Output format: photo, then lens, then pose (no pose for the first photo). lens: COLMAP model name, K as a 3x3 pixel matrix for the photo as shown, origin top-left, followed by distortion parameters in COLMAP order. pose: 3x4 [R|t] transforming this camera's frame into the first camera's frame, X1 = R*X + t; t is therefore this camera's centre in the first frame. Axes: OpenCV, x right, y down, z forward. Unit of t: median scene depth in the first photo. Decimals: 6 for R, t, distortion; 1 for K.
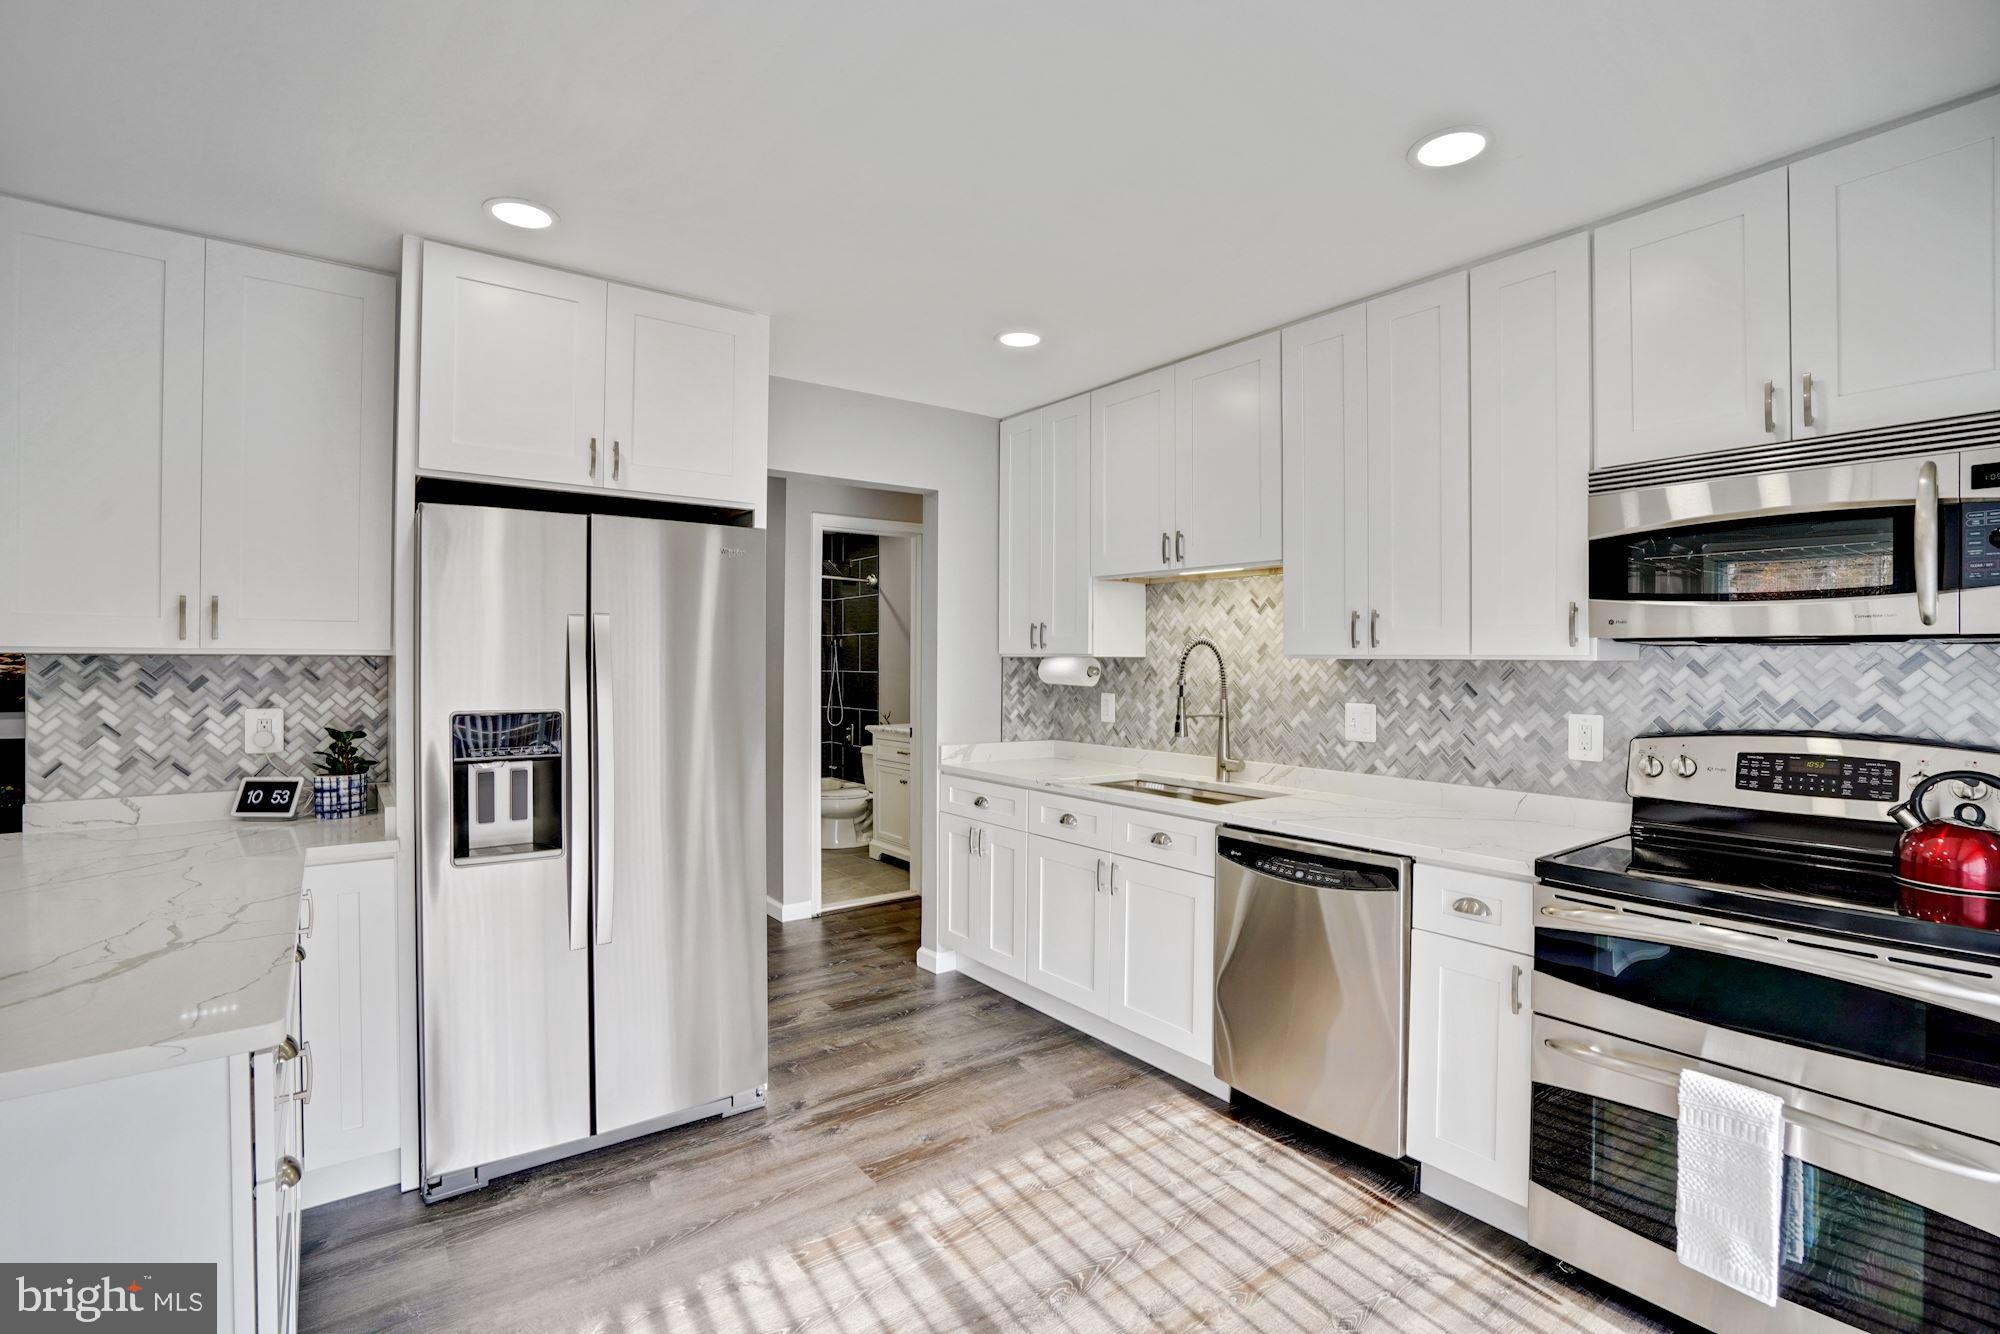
lens RADIAL K [[916.4, 0, 998.2], [0, 916.4, 659.1], [0, 0, 1]] dist [-0.047261, 0.023671]
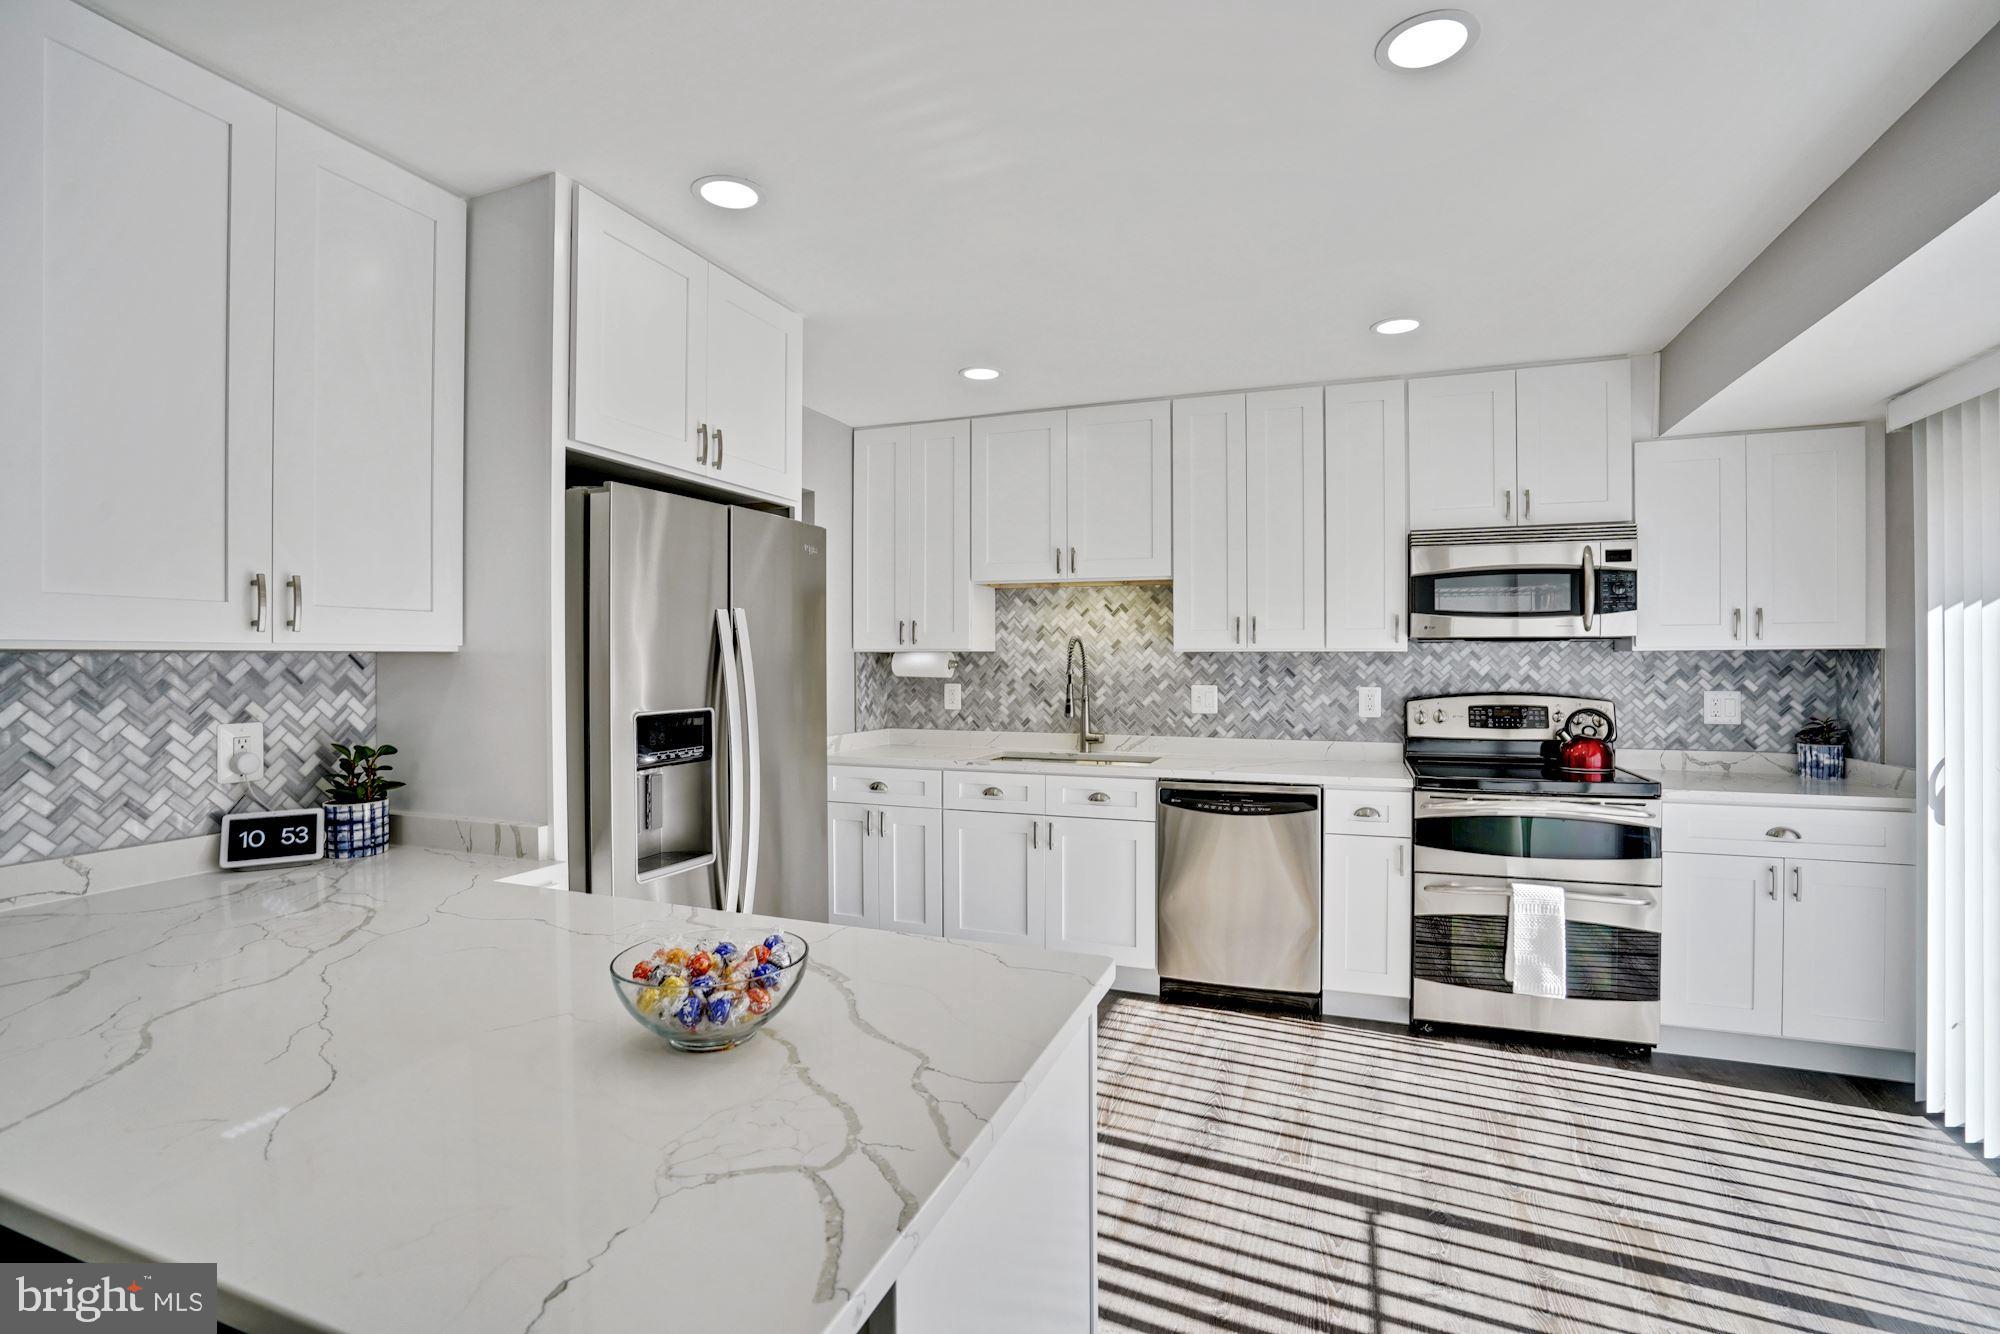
lens RADIAL K [[916.4, 0, 998.2], [0, 916.4, 659.1], [0, 0, 1]] dist [-0.047261, 0.023671]
pose [[0.848133, -0.008287, 0.529718, -0.681283], [0.006153, 0.999964, 0.005791, 0.001167], [-0.529747, -0.001652, 0.848154, 0.024123]]
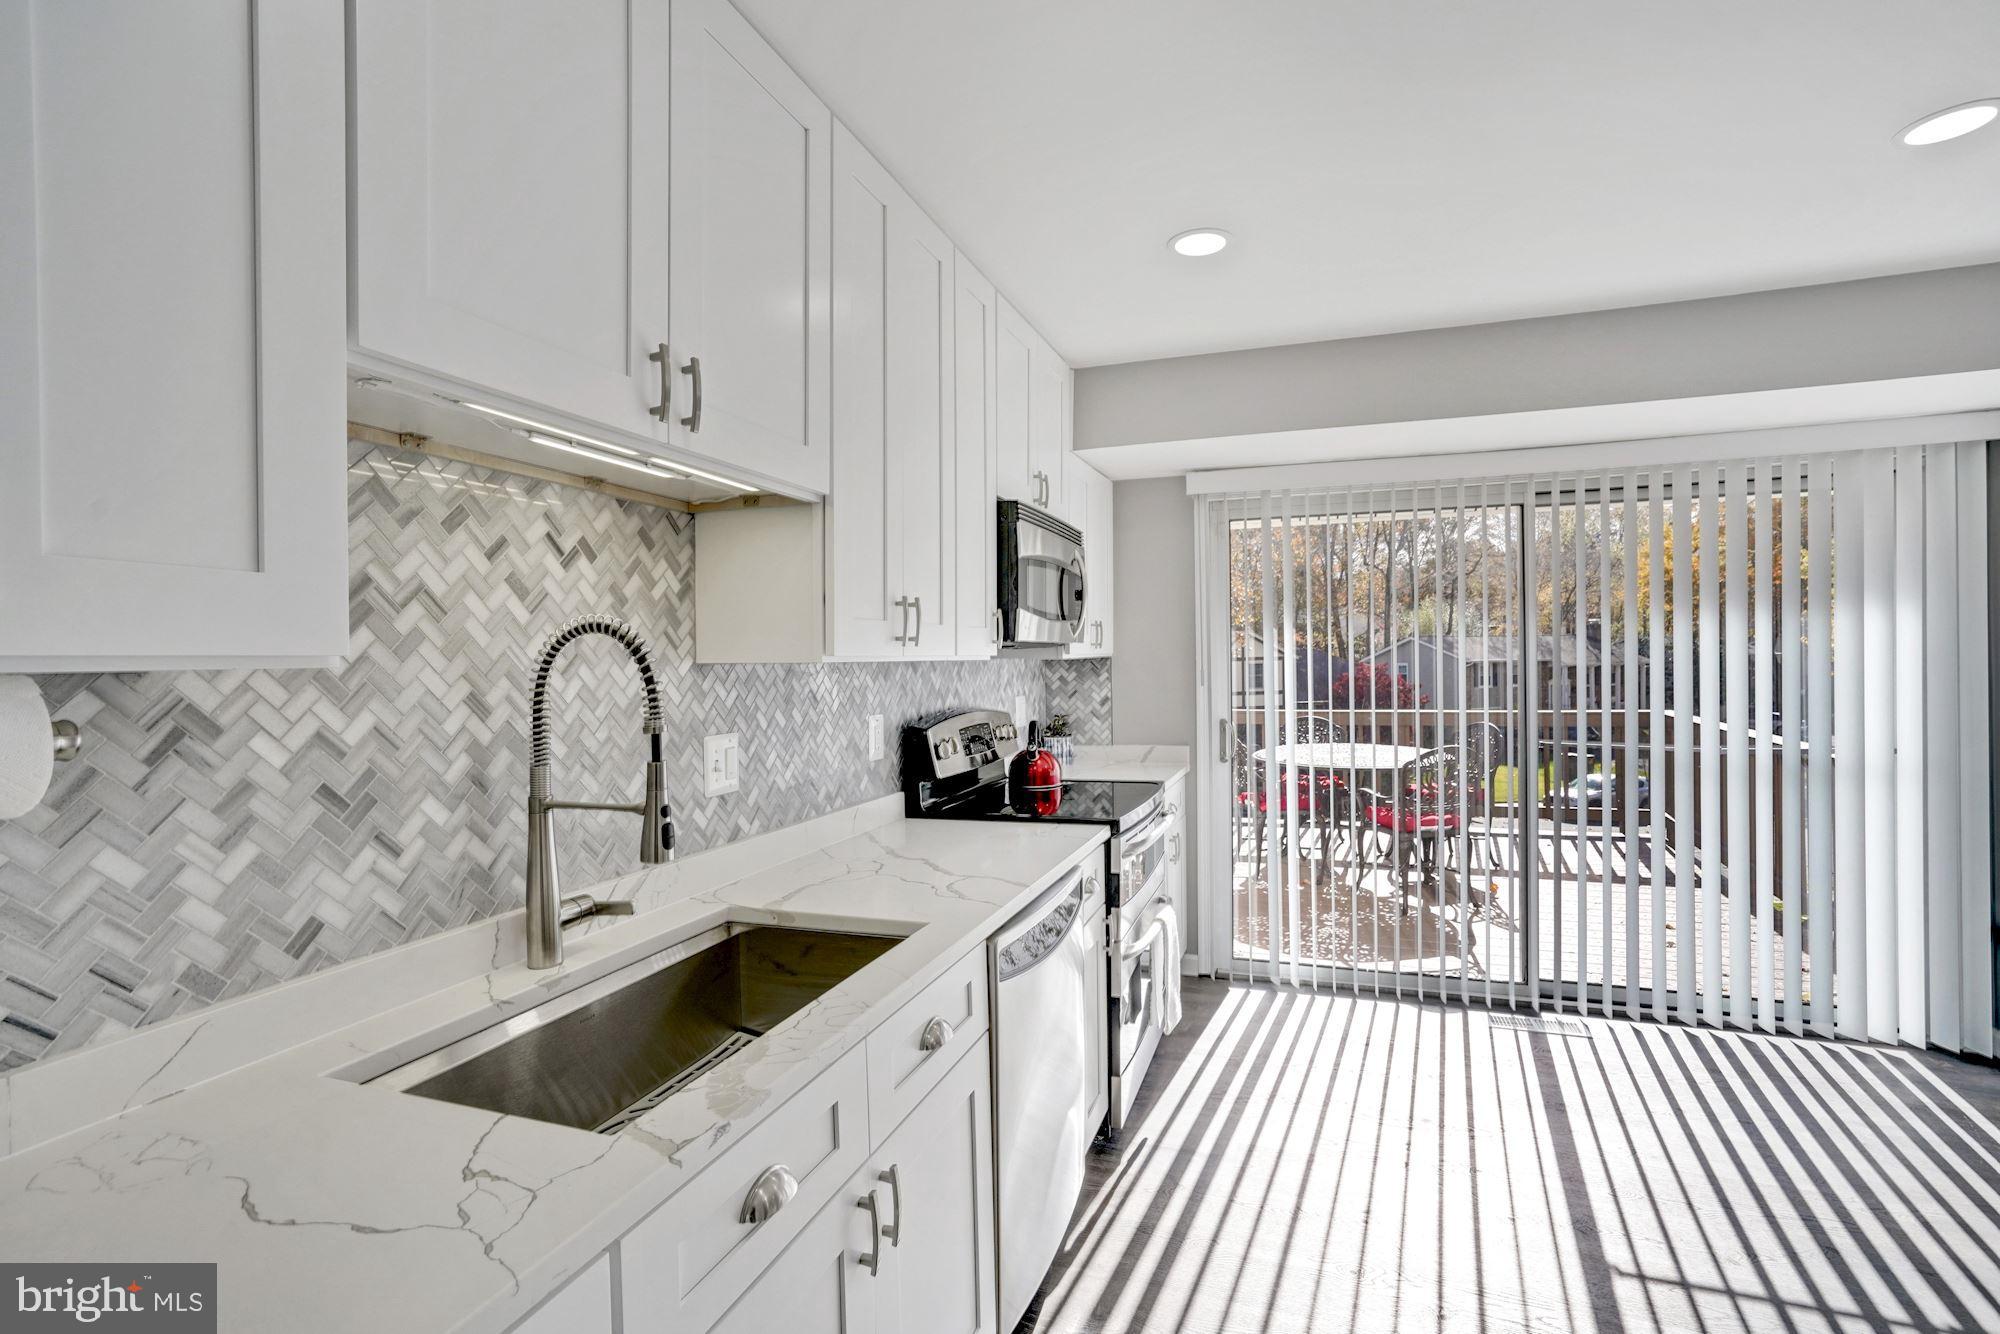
lens RADIAL K [[941.2, 0, 1001.6], [0, 941.2, 656.4], [0, 0, 1]] dist [-0.052910, 0.025193]
pose [[-0.559507, -0.001783, 0.828824, -0.293664], [0.006872, 0.999953, 0.006790, -0.009766], [-0.828797, 0.009494, -0.559469, 1.432862]]
